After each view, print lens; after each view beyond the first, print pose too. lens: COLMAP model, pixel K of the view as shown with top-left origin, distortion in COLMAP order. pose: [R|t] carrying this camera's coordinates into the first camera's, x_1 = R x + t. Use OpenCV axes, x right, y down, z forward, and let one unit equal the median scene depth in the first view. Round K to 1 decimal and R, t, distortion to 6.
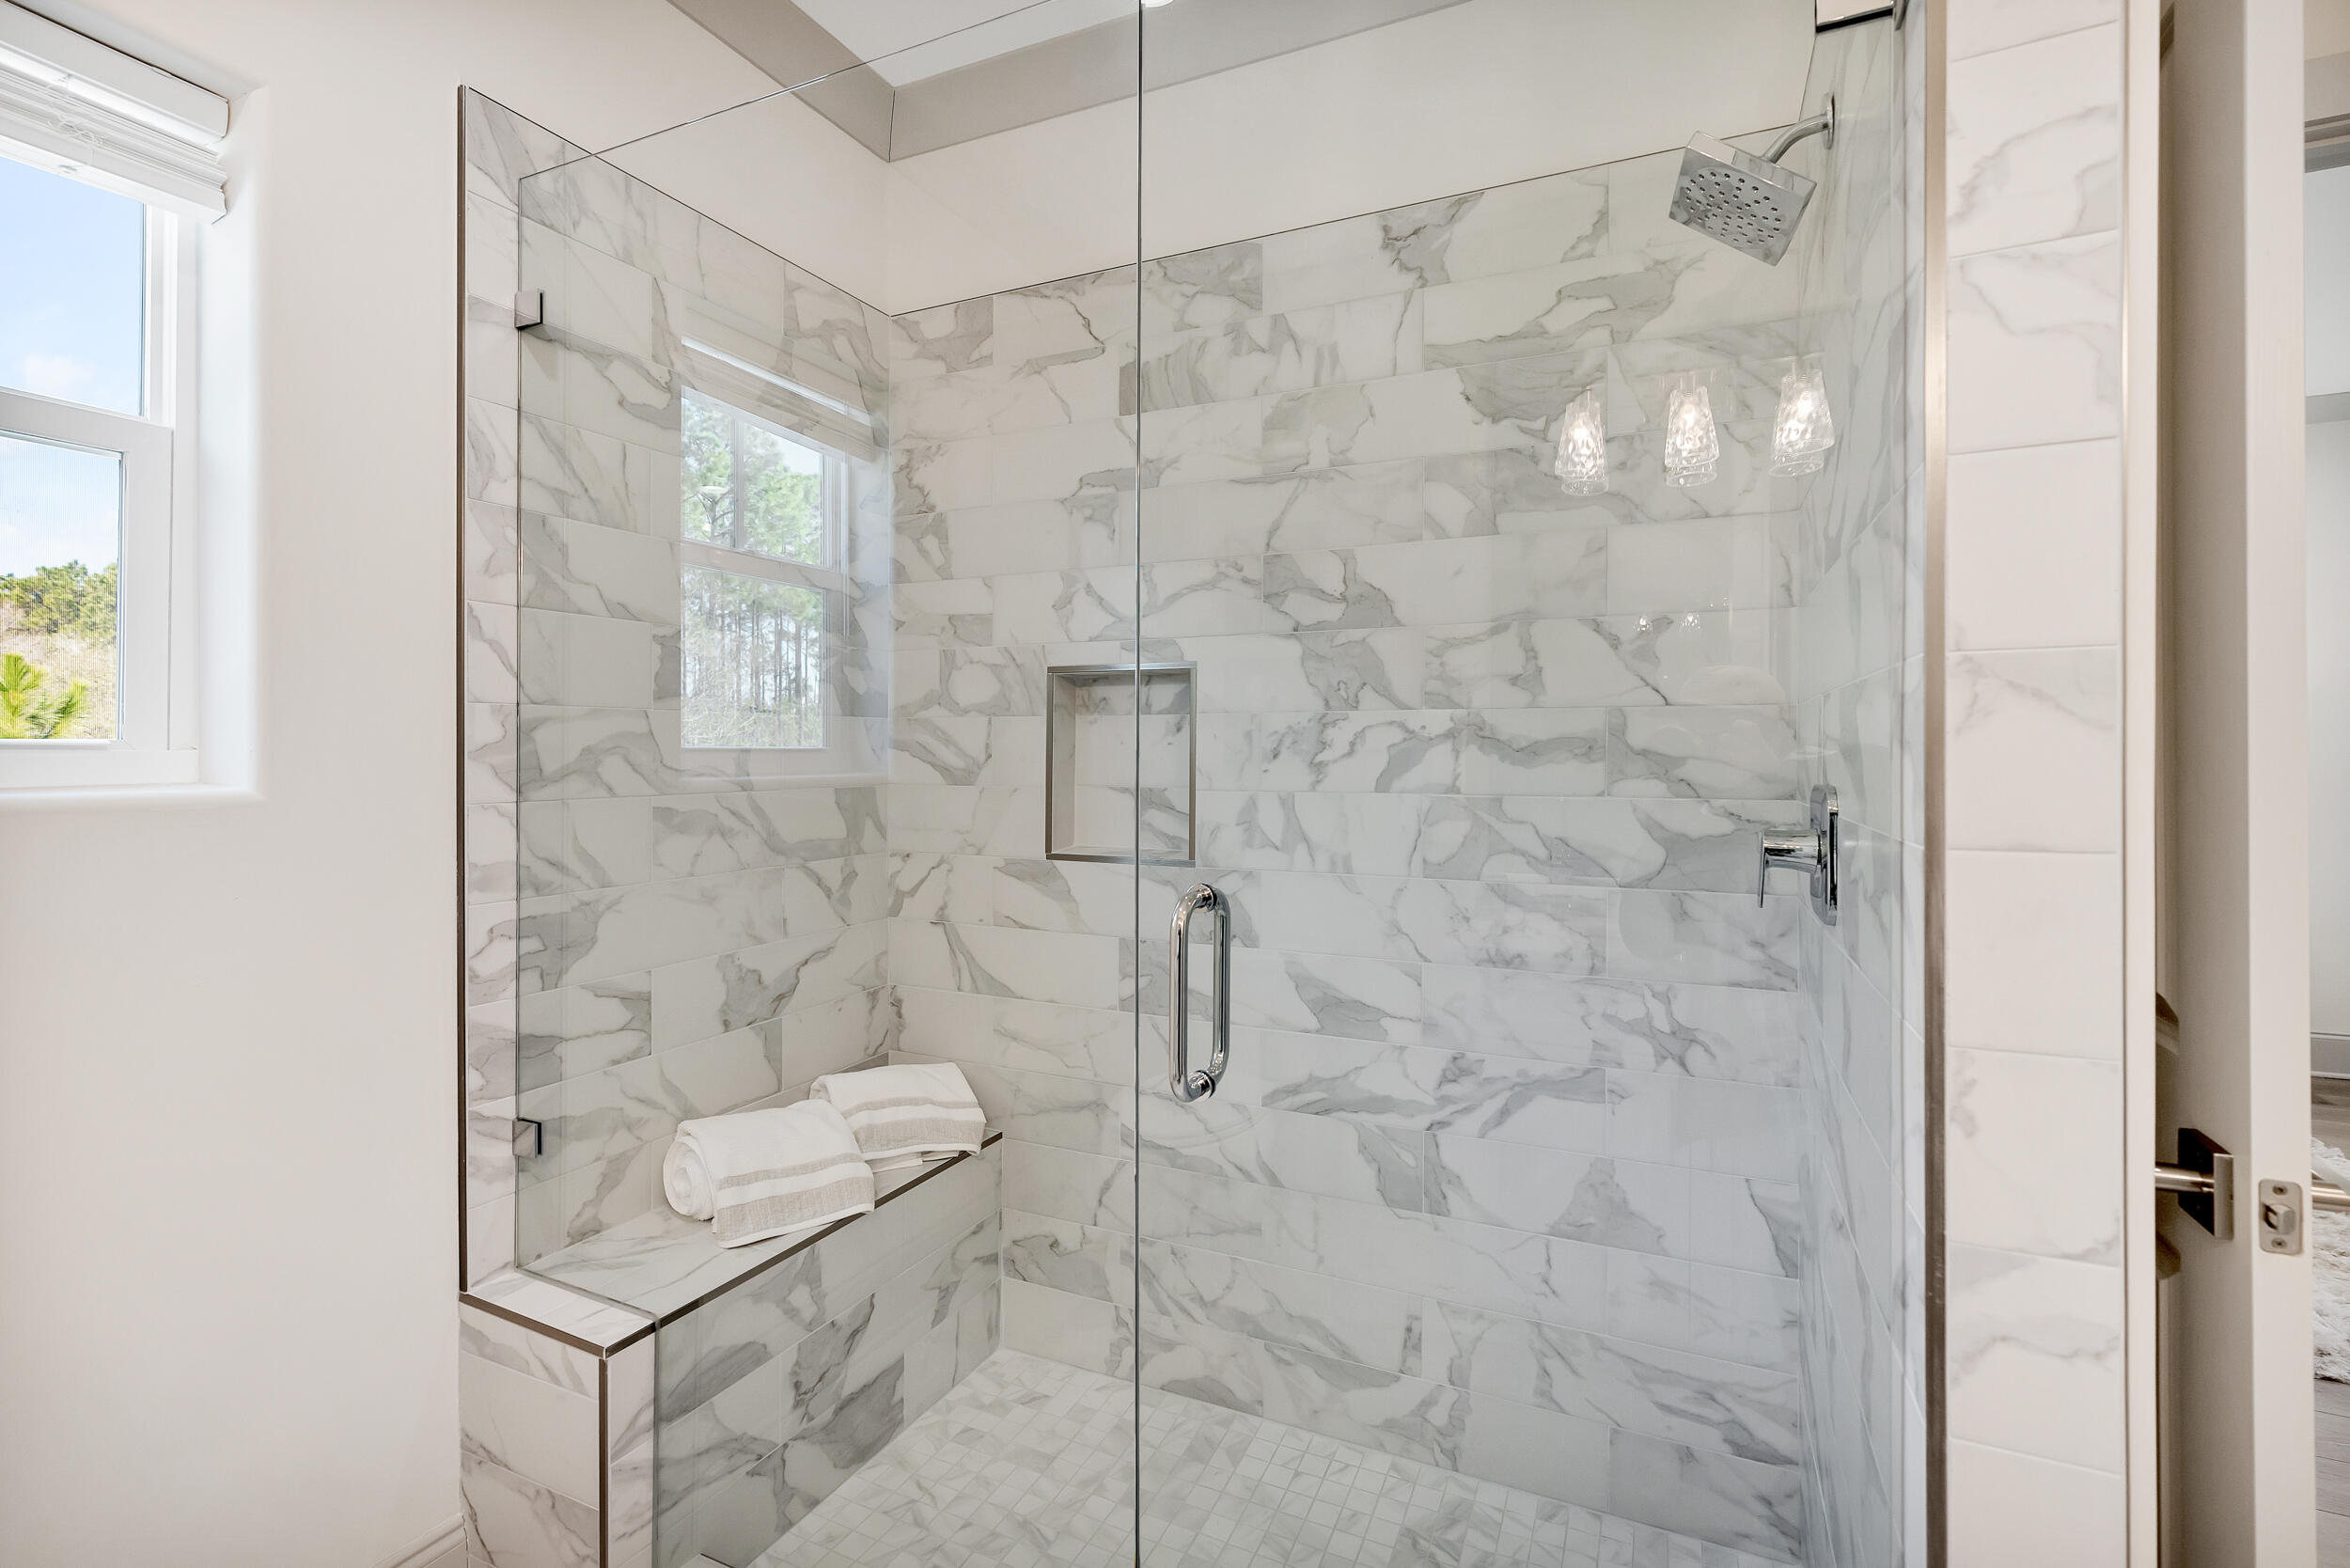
lens RADIAL K [[1045.0, 0, 1184.8], [0, 1045.0, 767.2], [0, 0, 1]] dist [0.000833, 0.000150]
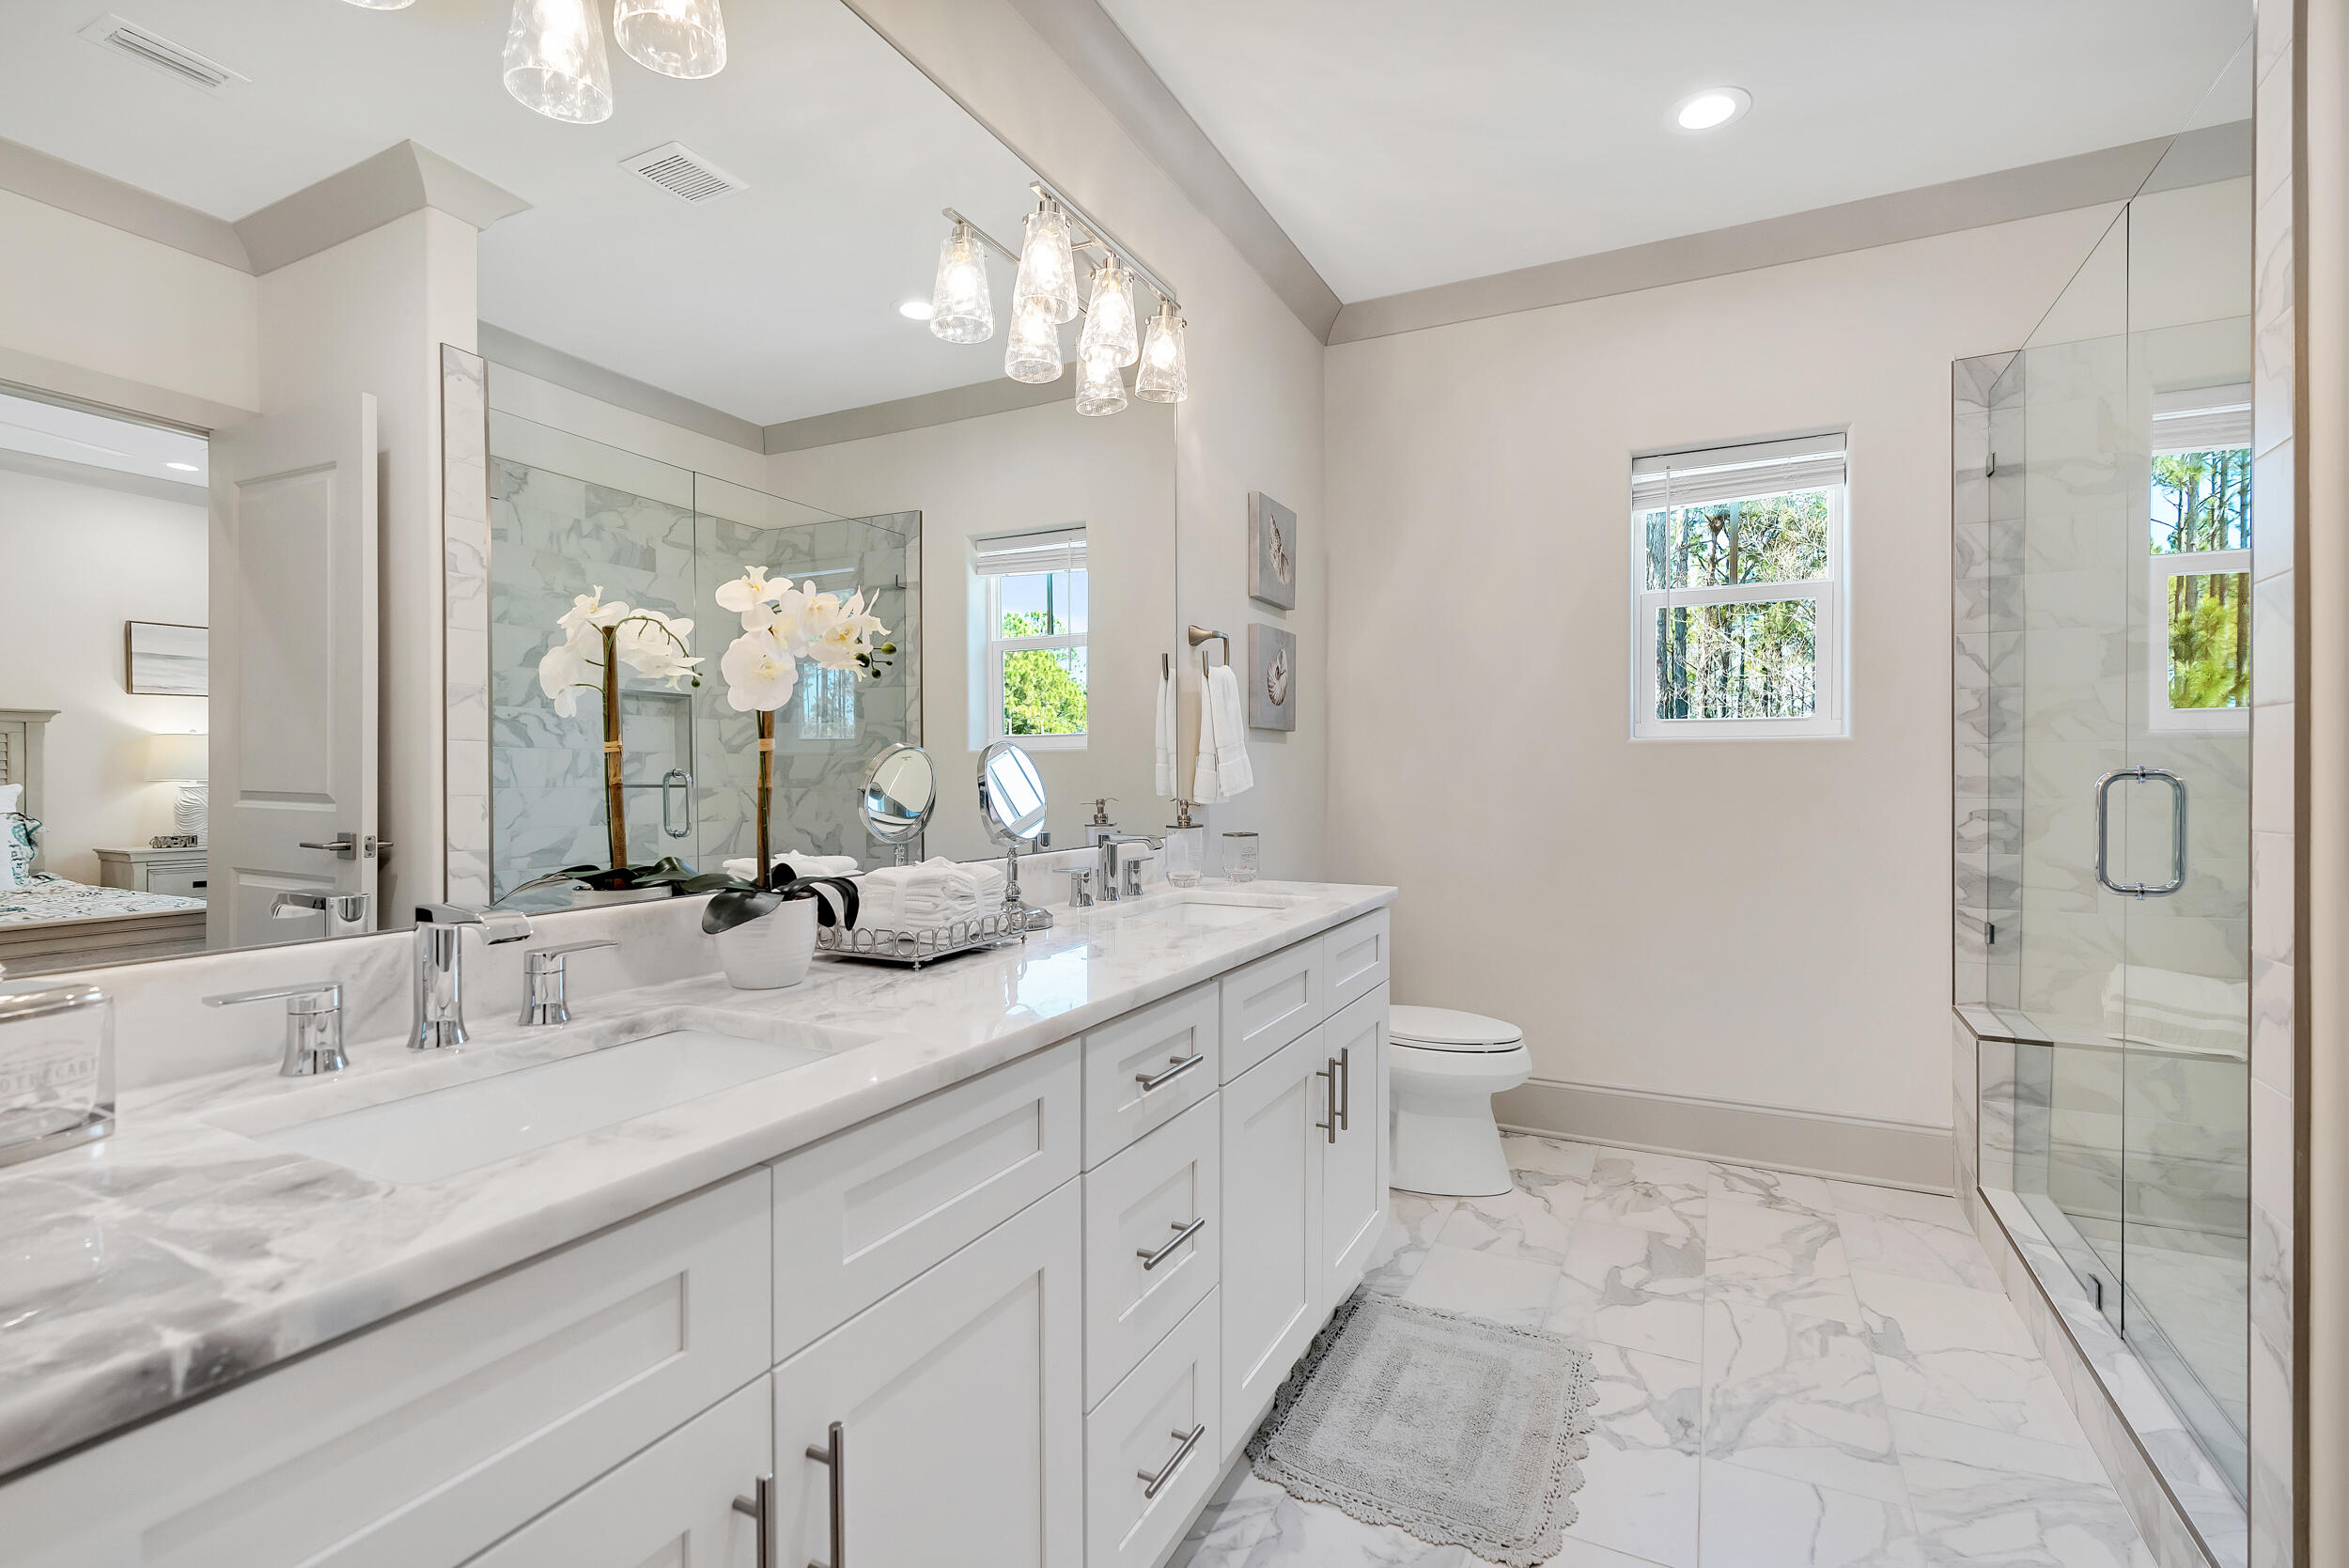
lens RADIAL K [[1057.0, 0, 1165.3], [0, 1057.0, 771.3], [0, 0, 1]] dist [-0.013281, 0.004997]
pose [[-0.053406, -0.001295, -0.998572, 1.225603], [-0.009213, 0.999957, -0.000804, 0.096576], [0.998530, 0.009157, -0.053416, -0.299098]]
